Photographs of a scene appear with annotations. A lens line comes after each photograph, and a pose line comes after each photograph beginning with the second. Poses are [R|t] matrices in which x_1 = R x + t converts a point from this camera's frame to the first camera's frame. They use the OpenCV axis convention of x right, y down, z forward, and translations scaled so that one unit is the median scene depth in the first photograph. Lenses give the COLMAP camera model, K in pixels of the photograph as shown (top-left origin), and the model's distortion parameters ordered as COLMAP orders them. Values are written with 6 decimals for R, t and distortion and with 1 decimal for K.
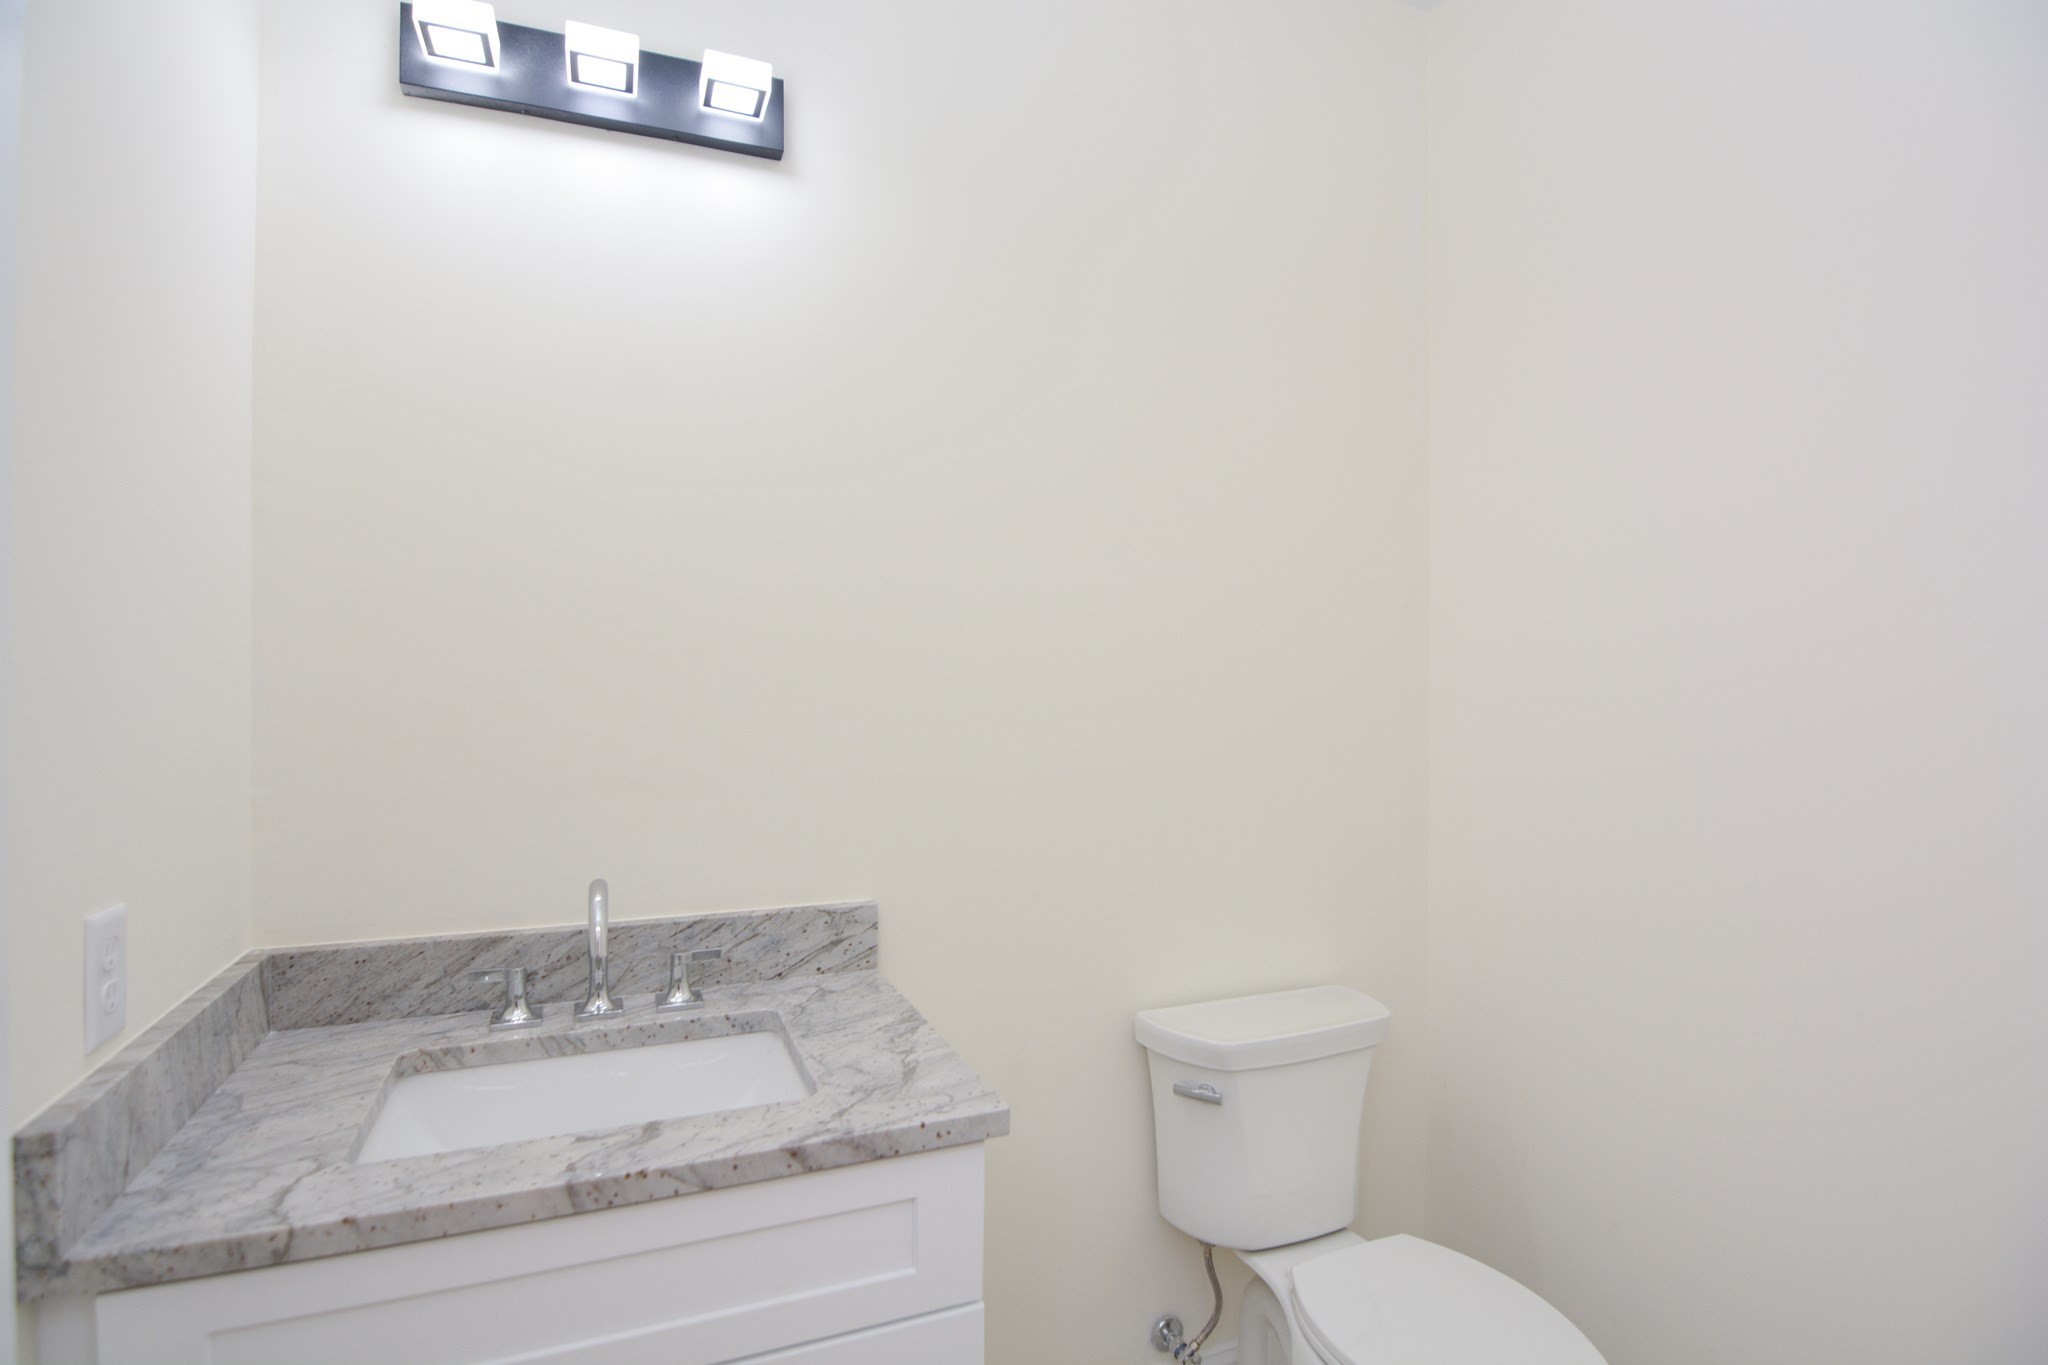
lens RADIAL K [[1009.3, 0, 1049.6], [0, 1009.3, 695.1], [0, 0, 1]] dist [-0.002892, -0.000151]
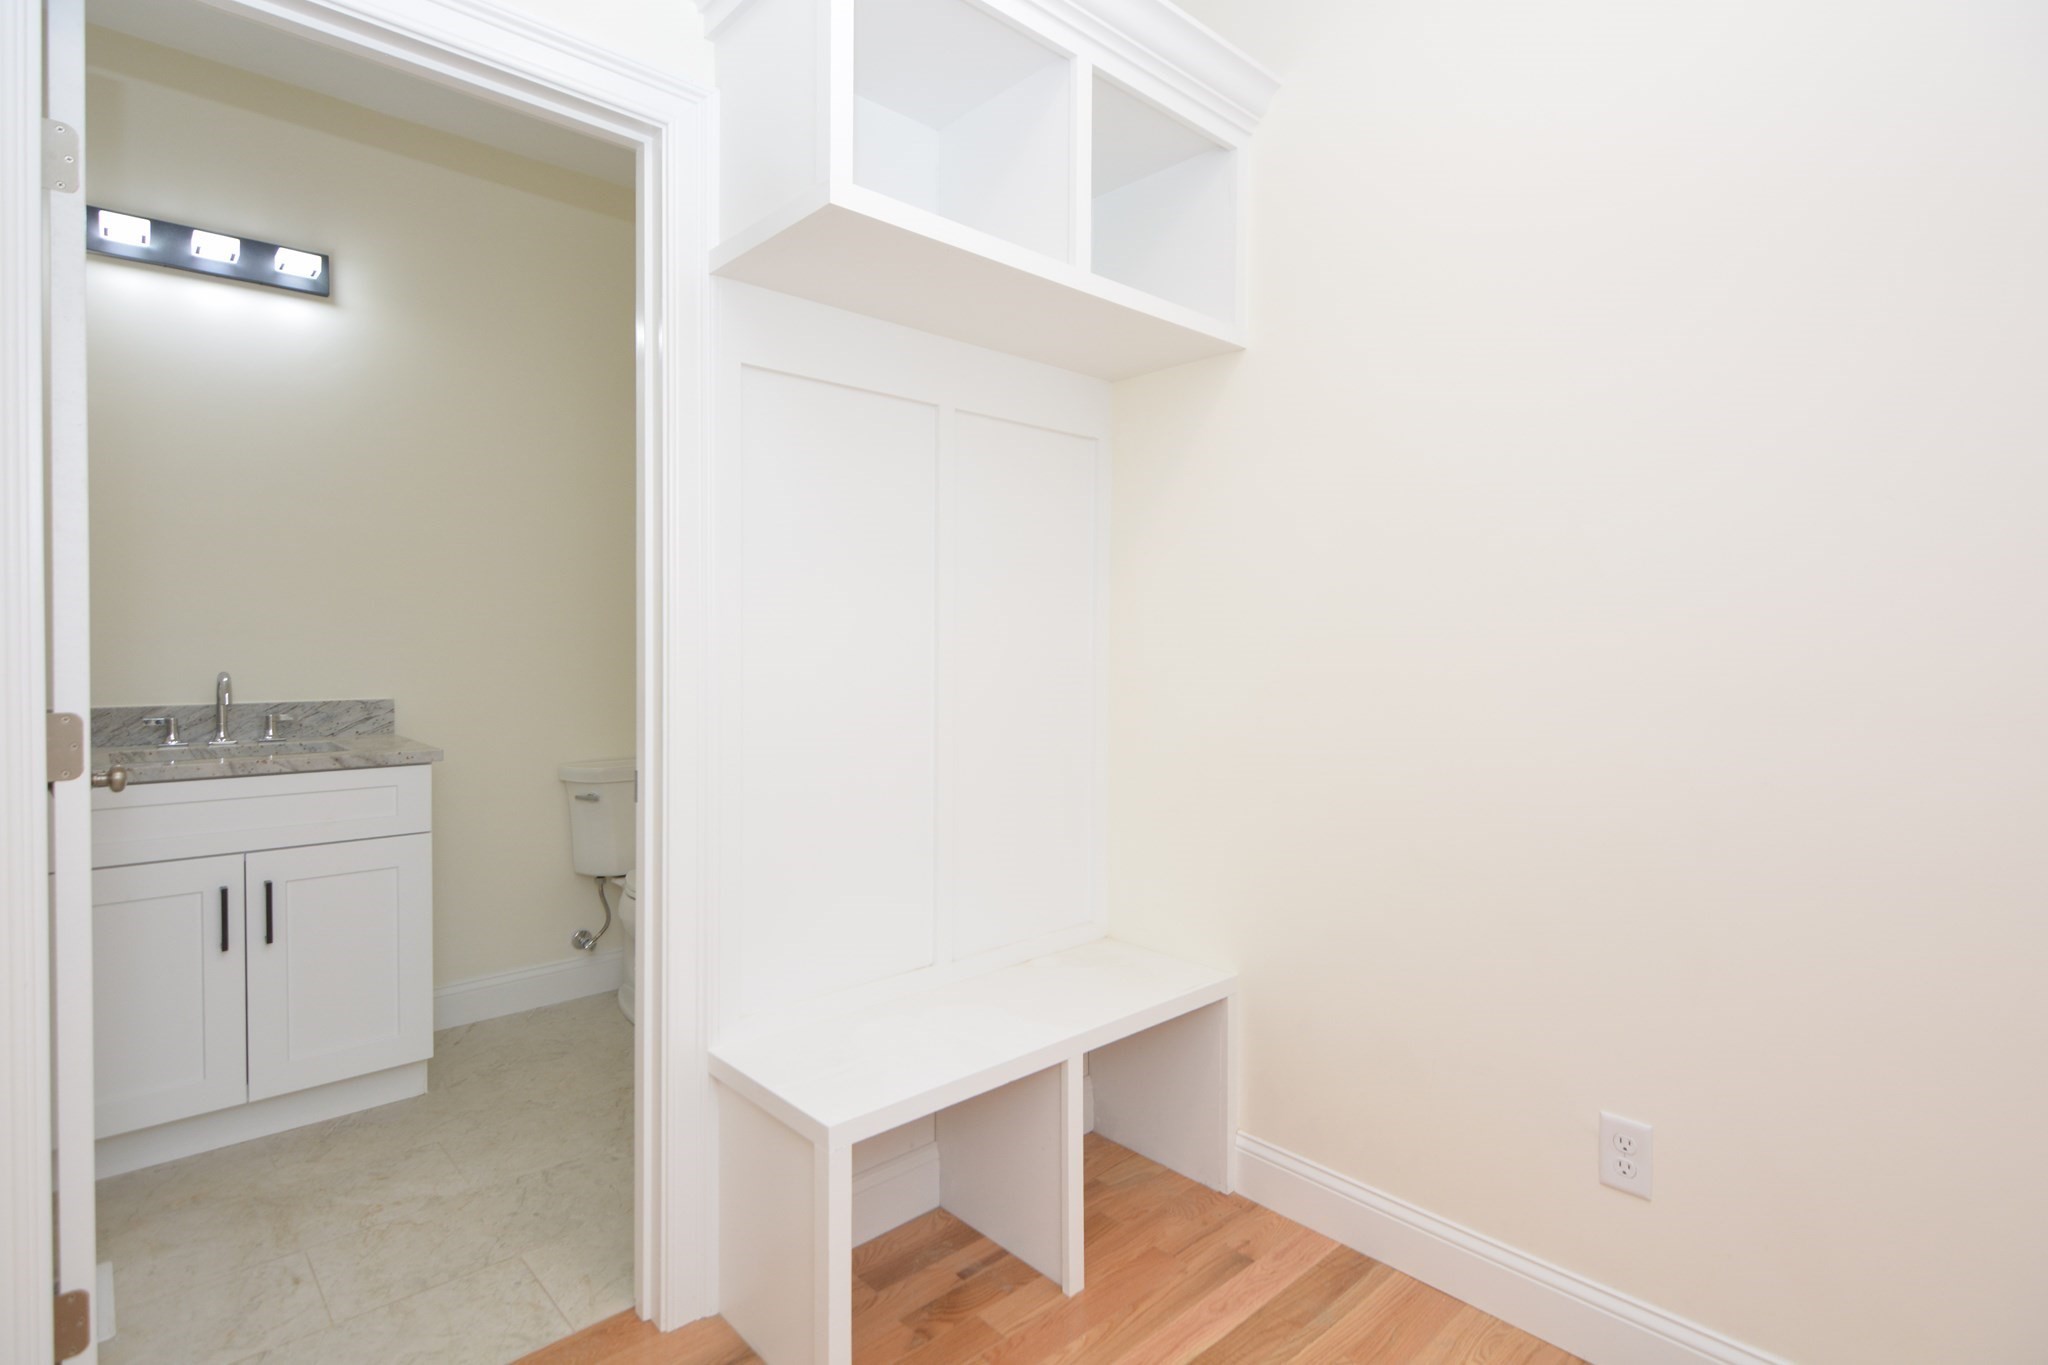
lens RADIAL K [[993.6, 0, 1028.8], [0, 993.6, 656.8], [0, 0, 1]] dist [0.005040, 0.000672]
pose [[0.942610, -0.003698, 0.333876, 0.343301], [0.000328, 0.999948, 0.010149, 0.114729], [-0.333896, -0.009457, 0.942562, -1.207158]]
